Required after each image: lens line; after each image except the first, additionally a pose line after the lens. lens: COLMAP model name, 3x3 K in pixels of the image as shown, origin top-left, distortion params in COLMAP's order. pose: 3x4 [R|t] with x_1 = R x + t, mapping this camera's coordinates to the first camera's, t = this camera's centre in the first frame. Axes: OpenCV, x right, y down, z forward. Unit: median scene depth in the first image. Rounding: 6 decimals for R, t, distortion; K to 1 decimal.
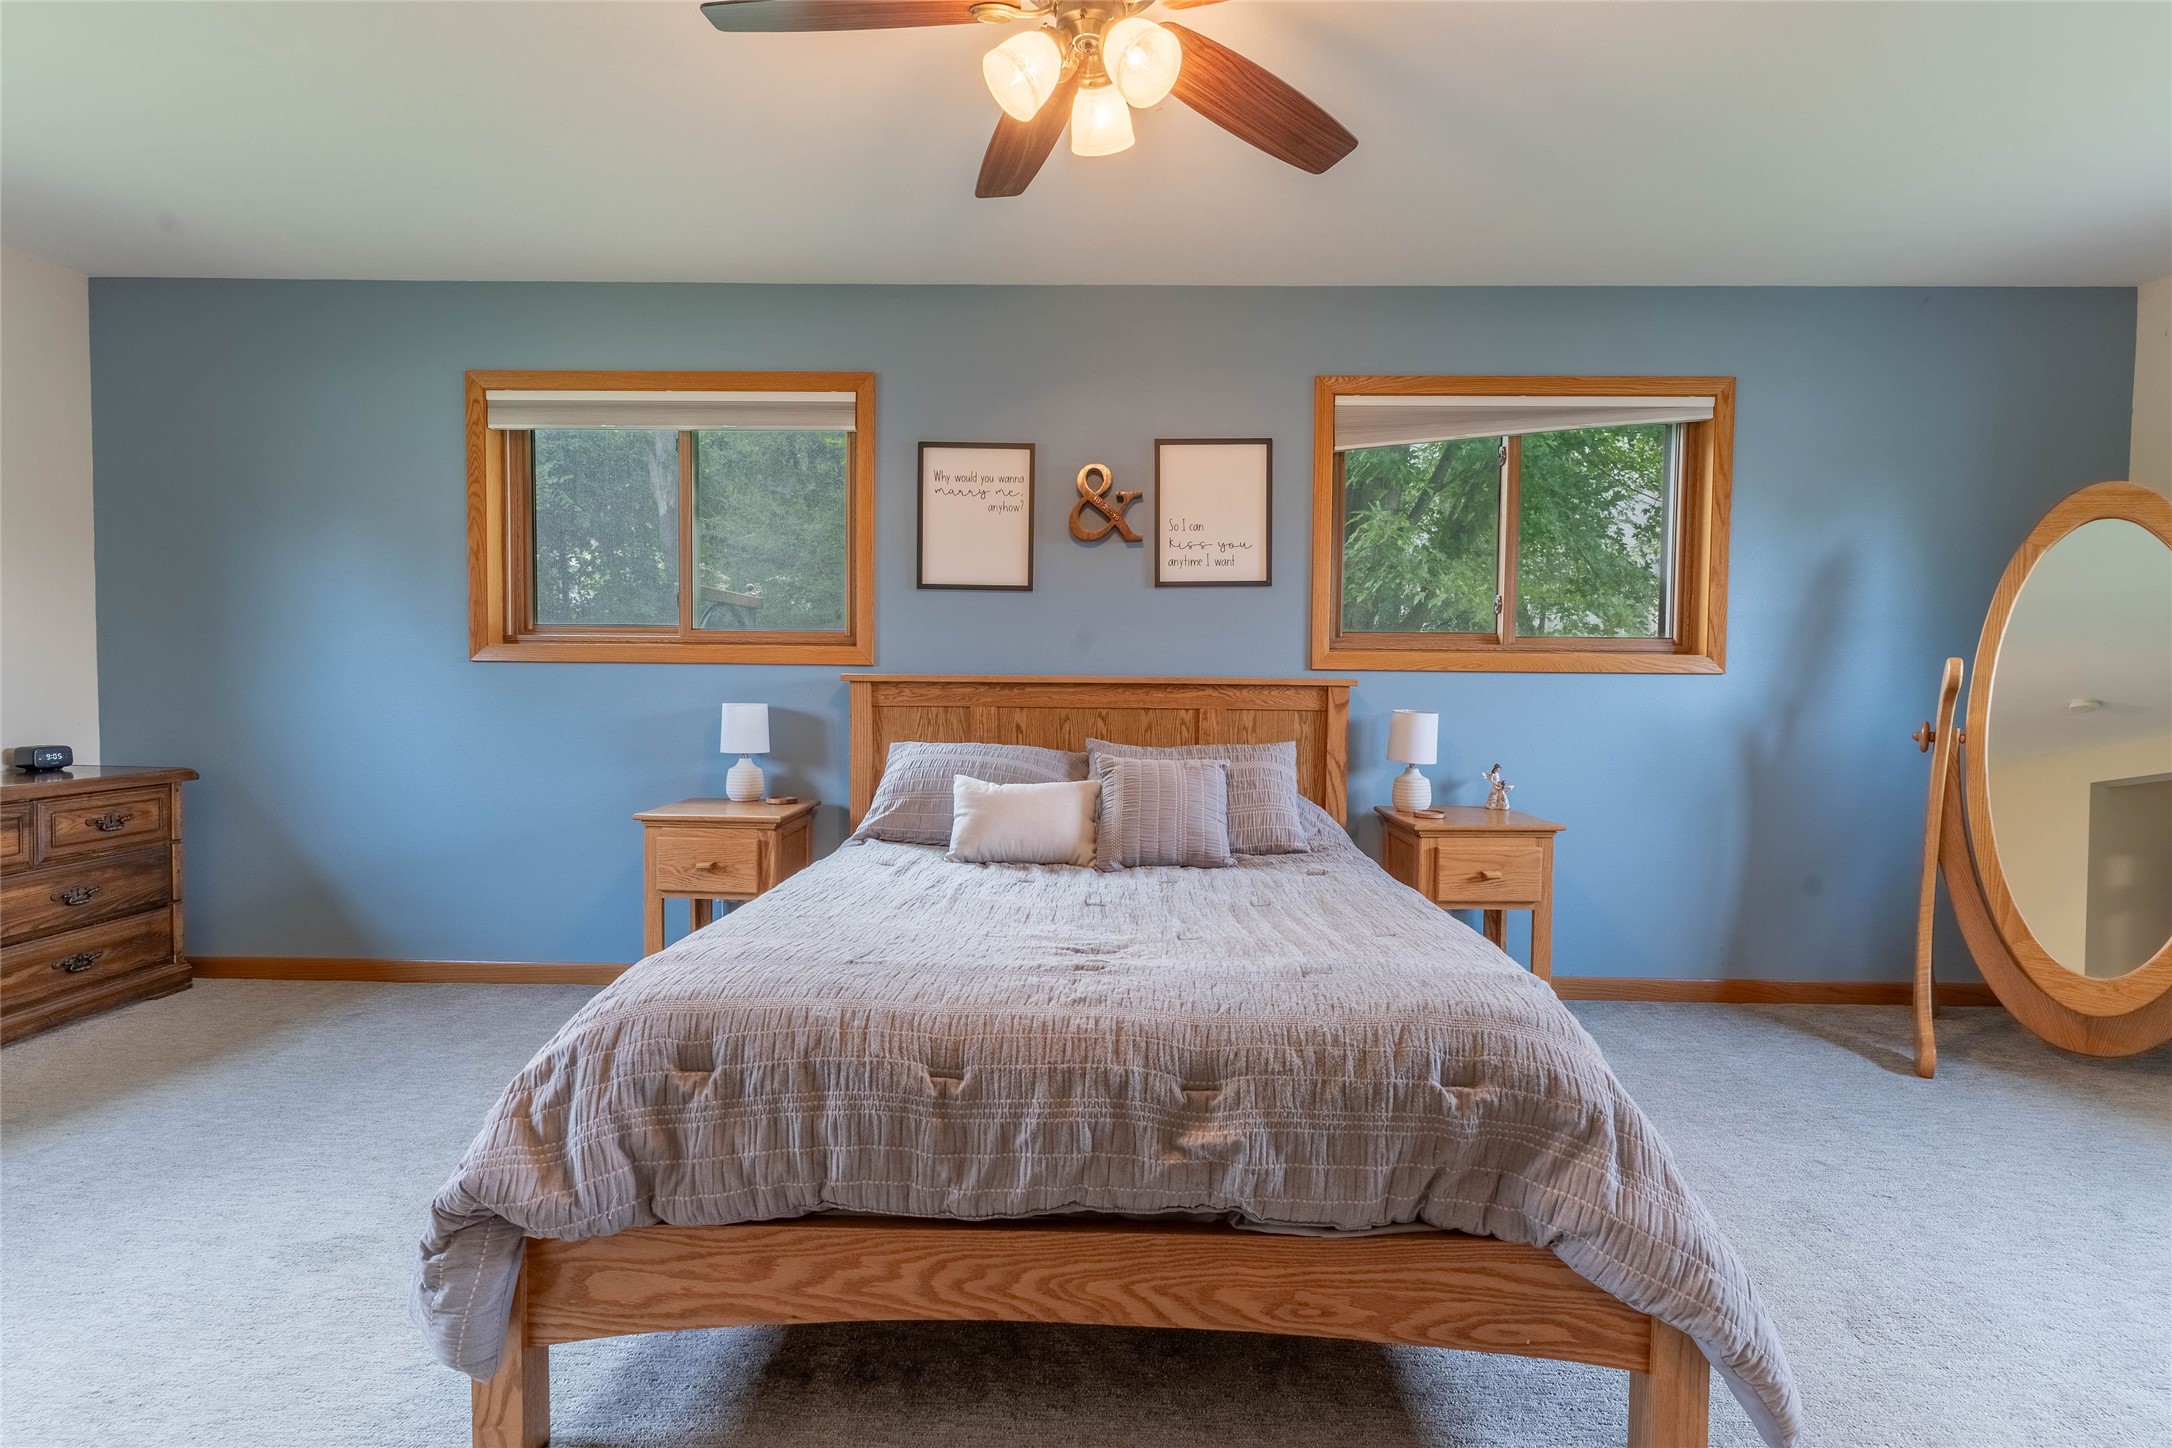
lens RADIAL K [[1037.3, 0, 1076.3], [0, 1037.3, 723.0], [0, 0, 1]] dist [0.004240, -0.000678]
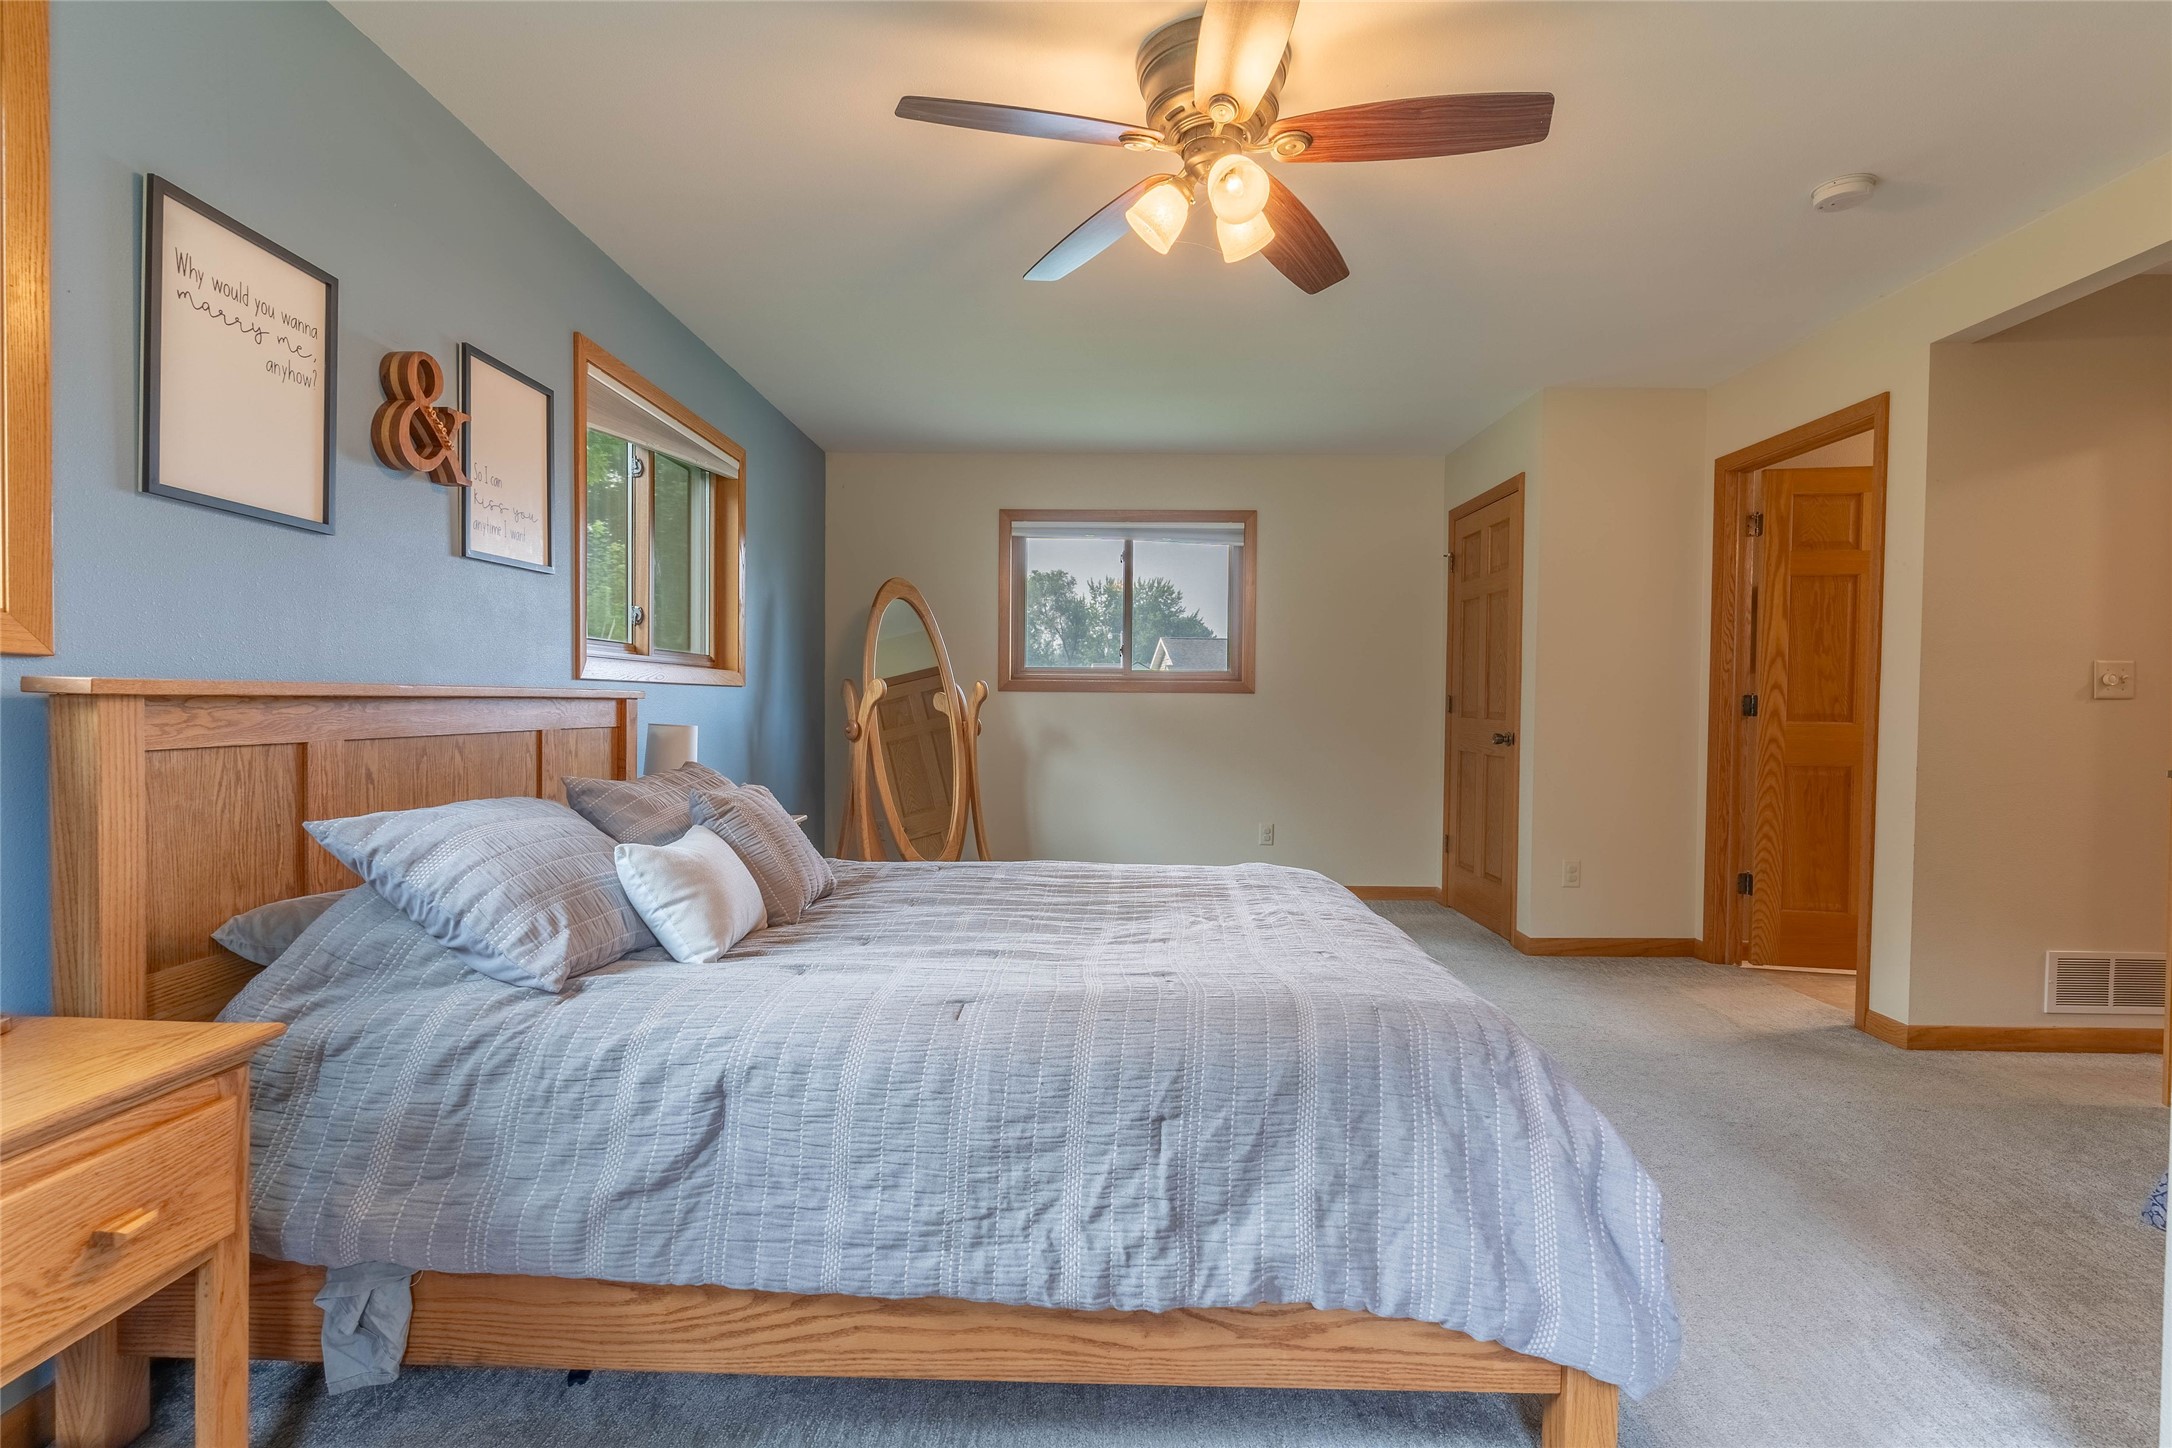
lens RADIAL K [[1037.3, 0, 1076.3], [0, 1037.3, 723.0], [0, 0, 1]] dist [0.004240, -0.000678]
pose [[-0.001966, -0.032195, 0.999480, -0.619405], [0.031793, 0.998974, 0.032241, -0.029639], [-0.999493, 0.031840, -0.000940, 0.597000]]
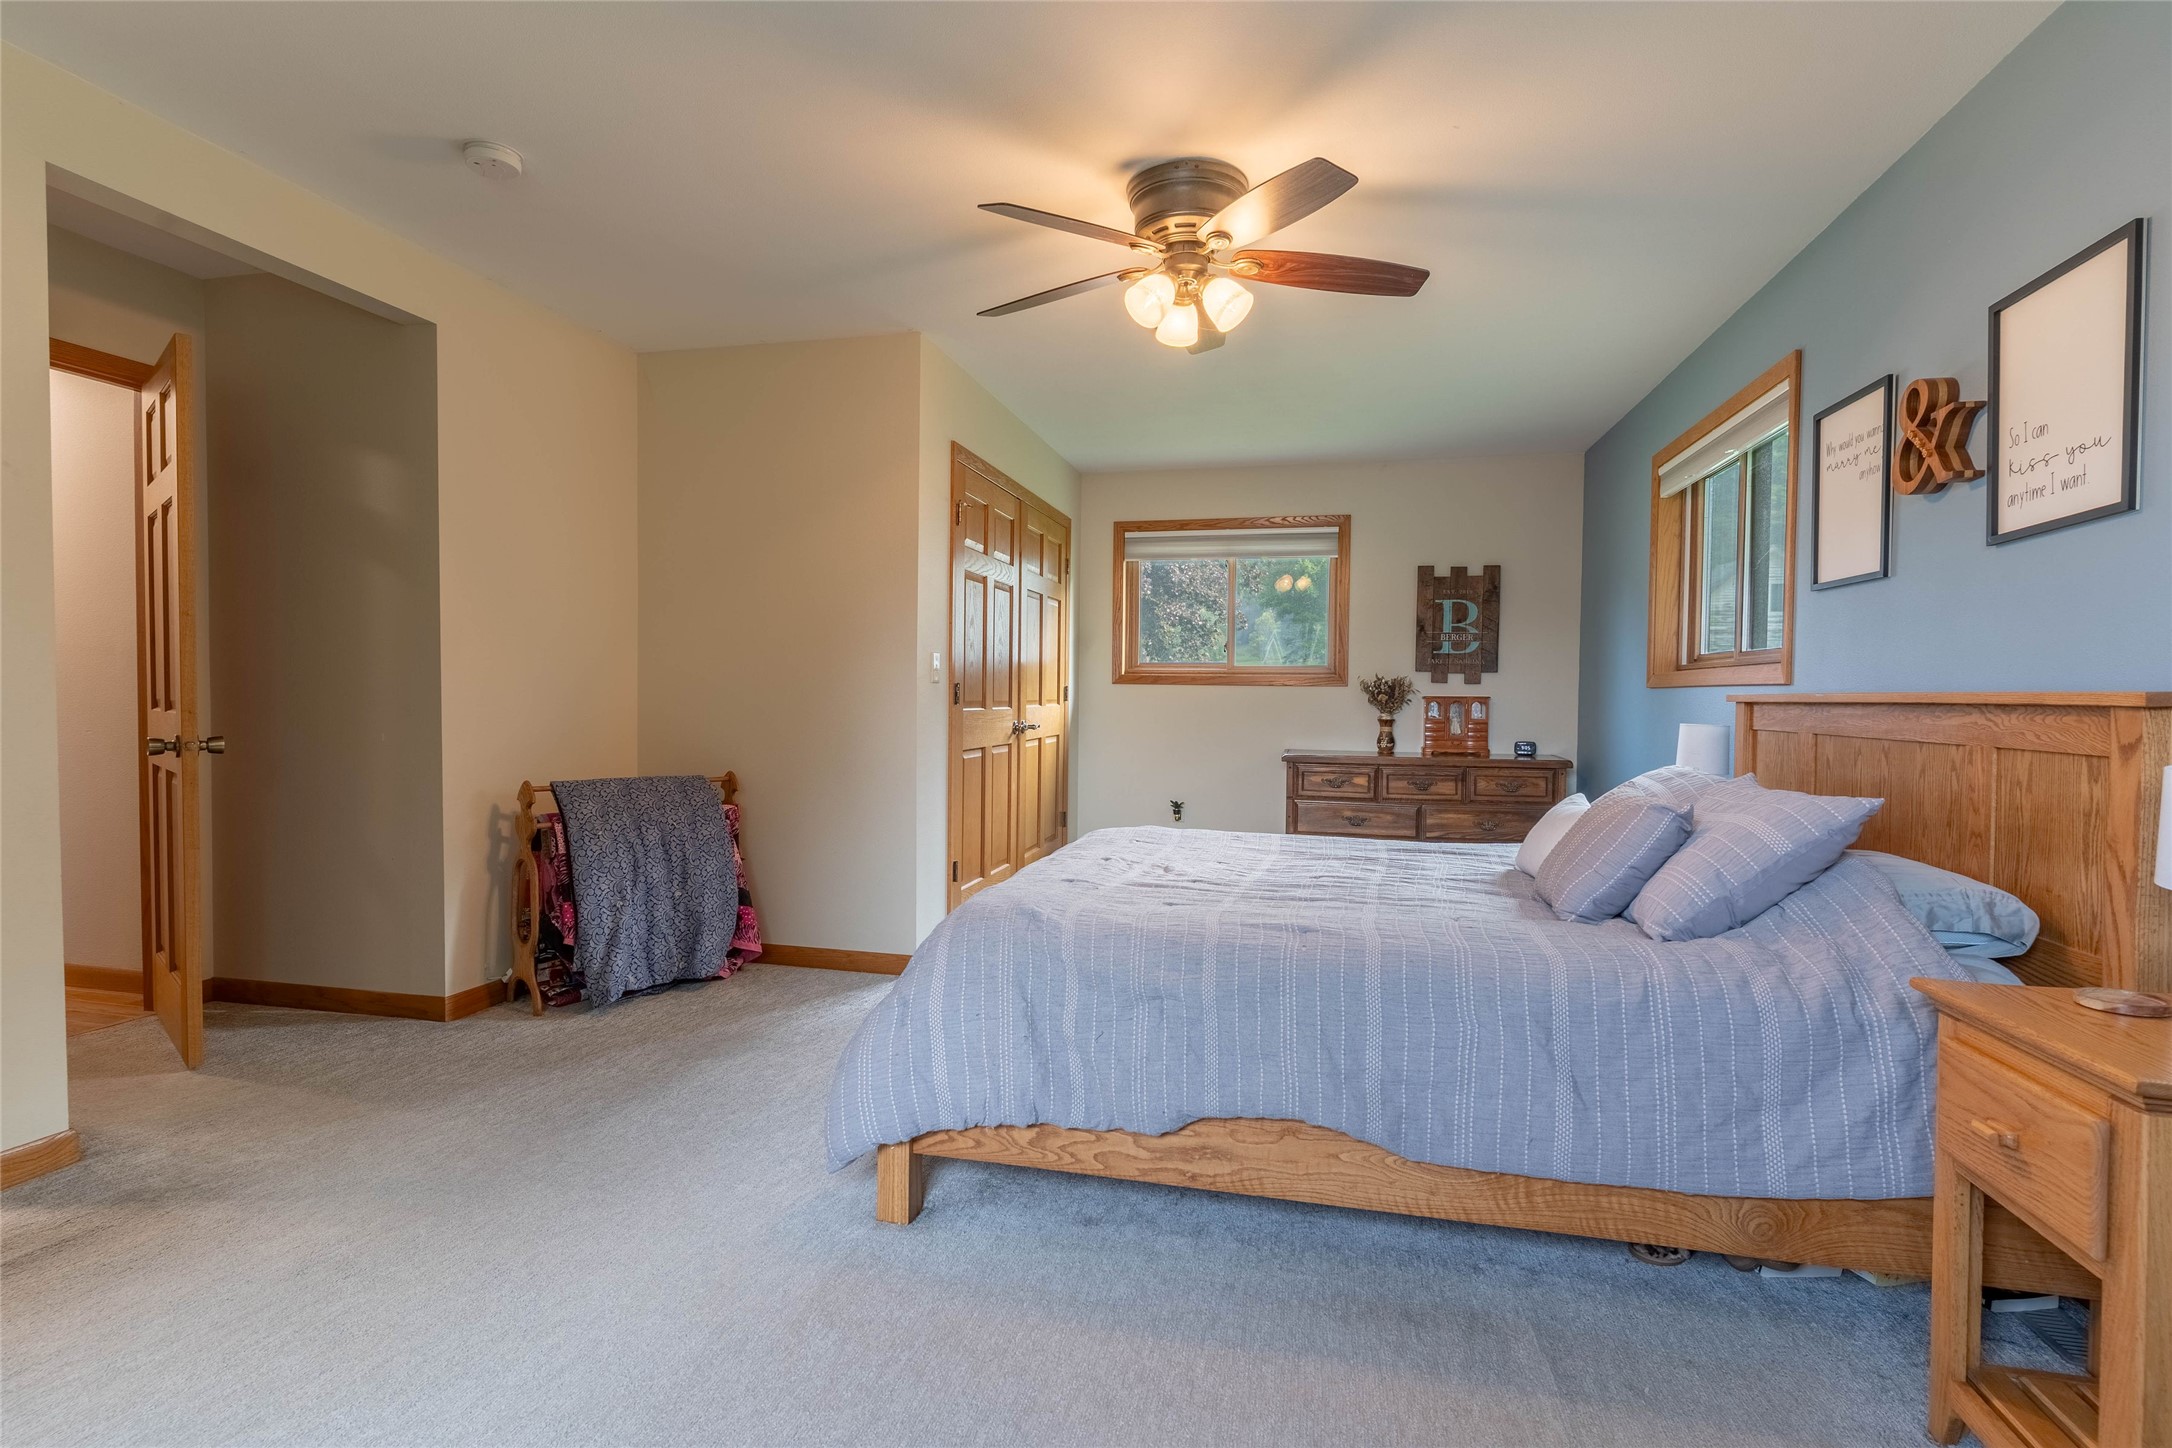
lens RADIAL K [[1037.3, 0, 1076.3], [0, 1037.3, 723.0], [0, 0, 1]] dist [0.004240, -0.000678]
pose [[-0.215787, 0.015784, -0.976313, 0.790914], [-0.056225, 0.998009, 0.028562, -0.014507], [0.974820, 0.061057, -0.214470, 0.613766]]
